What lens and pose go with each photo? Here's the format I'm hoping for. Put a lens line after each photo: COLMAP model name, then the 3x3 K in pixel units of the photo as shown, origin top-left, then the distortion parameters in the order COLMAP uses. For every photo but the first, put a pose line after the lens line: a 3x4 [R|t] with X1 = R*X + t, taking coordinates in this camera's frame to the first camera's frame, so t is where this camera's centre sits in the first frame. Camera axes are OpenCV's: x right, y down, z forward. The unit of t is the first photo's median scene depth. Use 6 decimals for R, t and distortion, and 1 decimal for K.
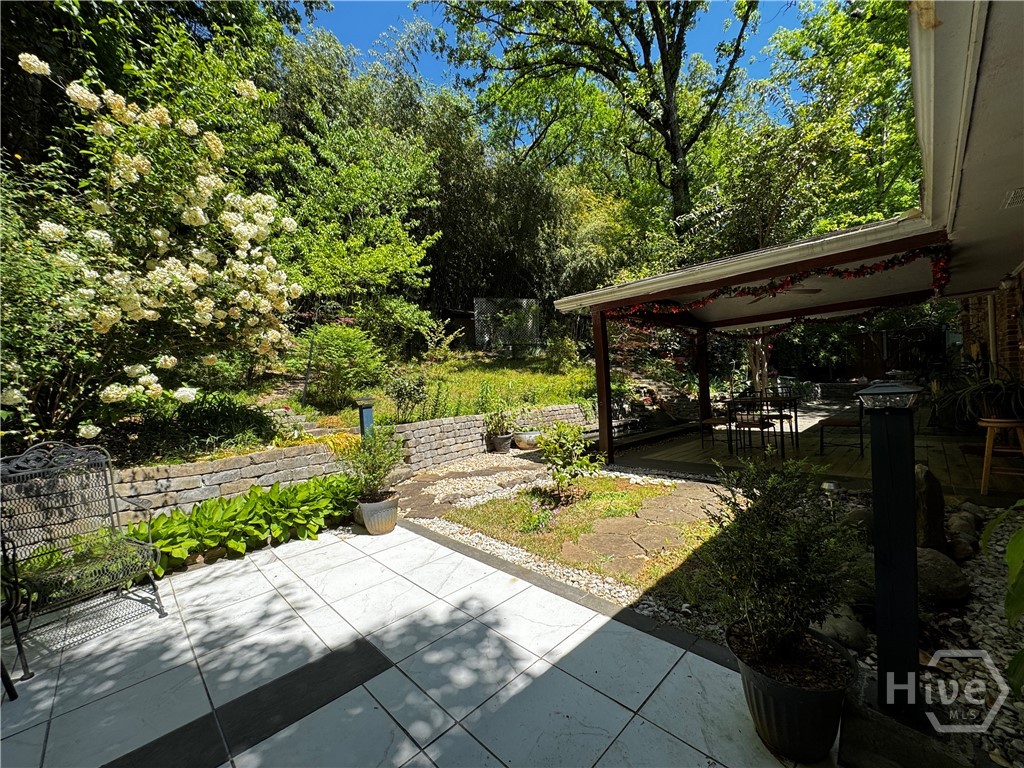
lens RADIAL K [[411.2, 0, 511.8], [0, 411.2, 386.4], [0, 0, 1]] dist [-0.002378, 0.000144]
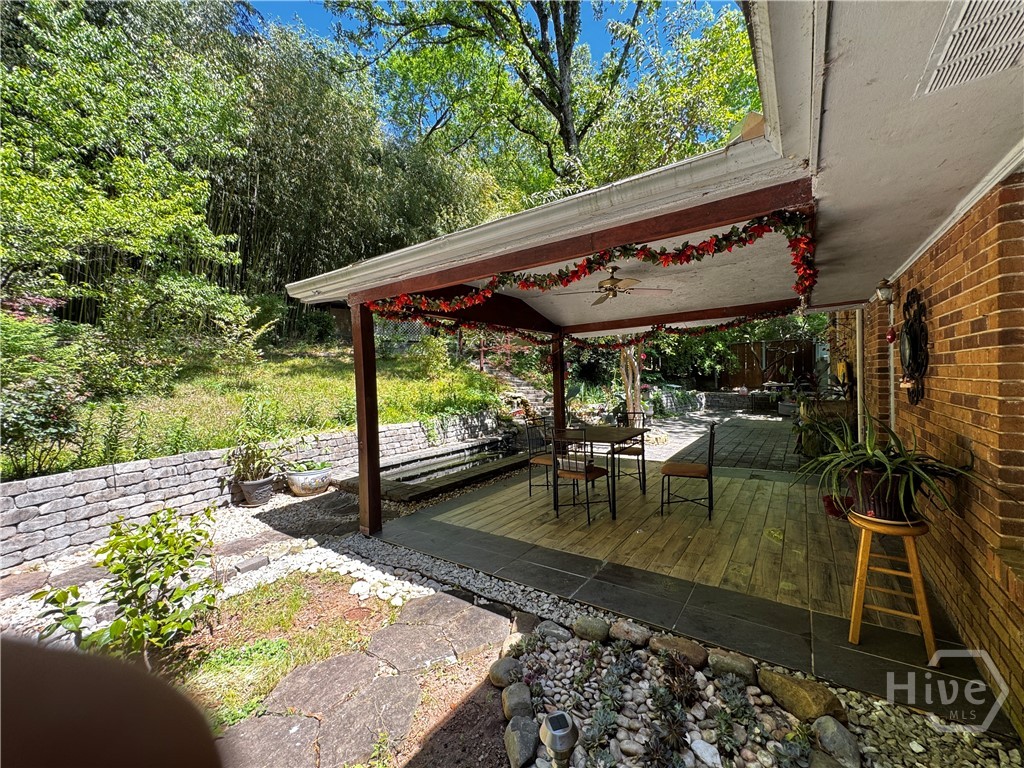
lens RADIAL K [[411.2, 0, 513.4], [0, 411.2, 385.8], [0, 0, 1]] dist [-0.002378, 0.000144]
pose [[0.983986, 0.016655, 0.177468, 0.297283], [-0.018421, 0.999796, 0.008306, -0.054318], [-0.177293, -0.011442, 0.984092, 0.271676]]
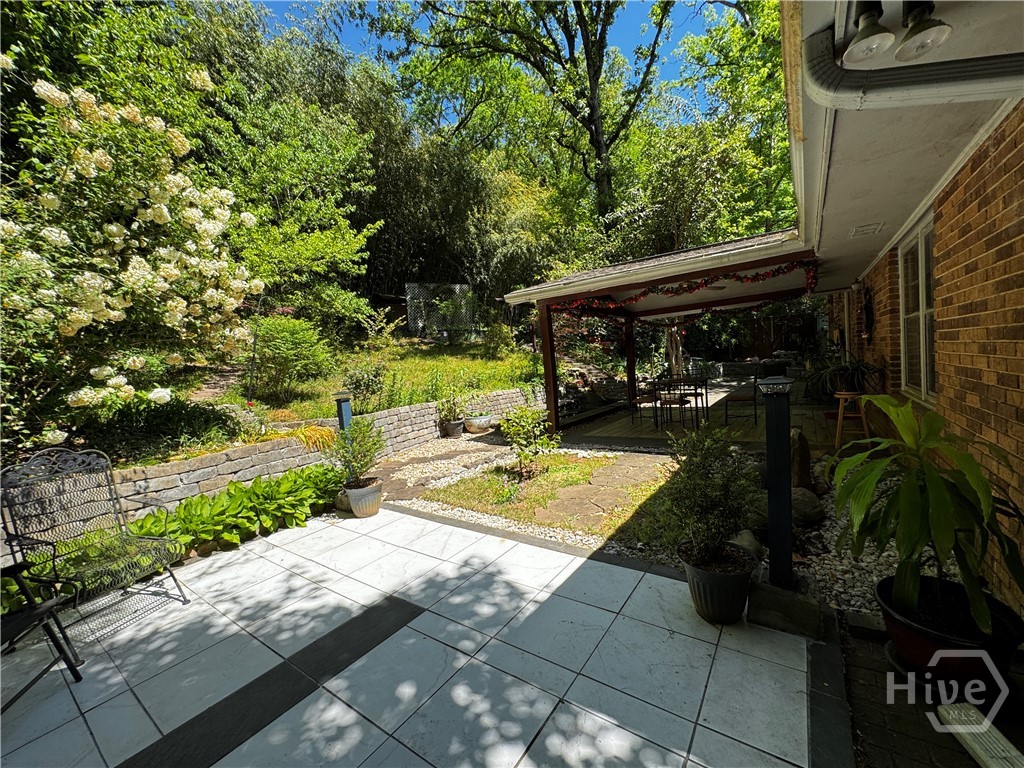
lens RADIAL K [[411.2, 0, 511.8], [0, 411.2, 387.1], [0, 0, 1]] dist [-0.002378, 0.000144]
pose [[0.984545, -0.031742, 0.172230, -0.062135], [0.024506, 0.998732, 0.043983, -0.011587], [-0.173407, -0.039082, 0.984074, -0.066518]]
